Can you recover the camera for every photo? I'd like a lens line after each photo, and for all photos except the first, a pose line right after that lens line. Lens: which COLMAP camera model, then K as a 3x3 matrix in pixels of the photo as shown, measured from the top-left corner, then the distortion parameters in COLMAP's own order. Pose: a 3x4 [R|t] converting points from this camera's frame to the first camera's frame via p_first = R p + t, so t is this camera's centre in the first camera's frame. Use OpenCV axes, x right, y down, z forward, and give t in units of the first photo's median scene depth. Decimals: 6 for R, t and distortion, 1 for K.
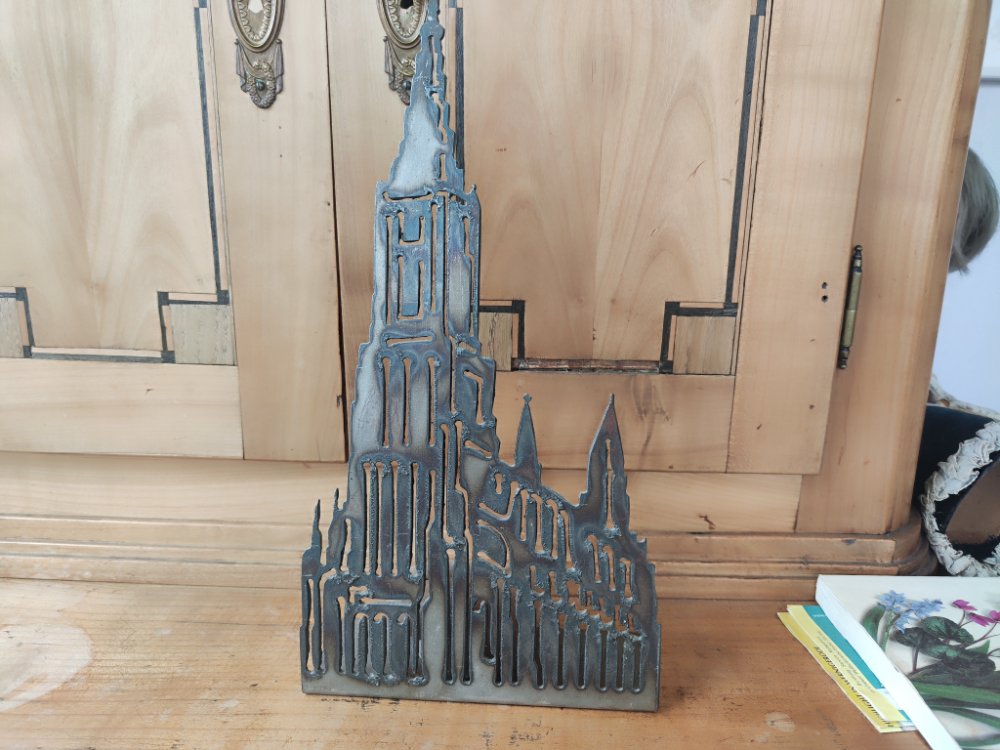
lens RADIAL K [[683.2, 0, 503.6], [0, 683.2, 371.1], [0, 0, 1]] dist [-0.000756, 0.001921]
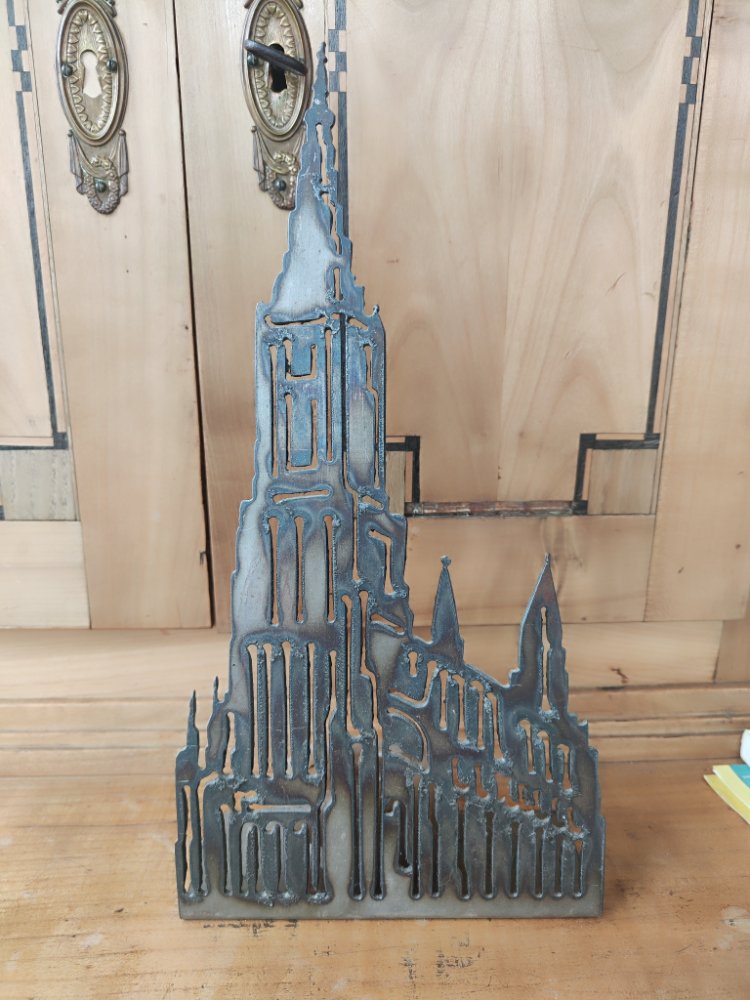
lens RADIAL K [[695.7, 0, 374.8], [0, 695.7, 491.8], [0, 0, 1]] dist [-0.013470, 0.007687]
pose [[0.997751, -0.028794, 0.060529, -0.088408], [0.027963, 0.999503, 0.014534, -0.052743], [-0.060917, -0.012808, 0.998061, 0.141118]]
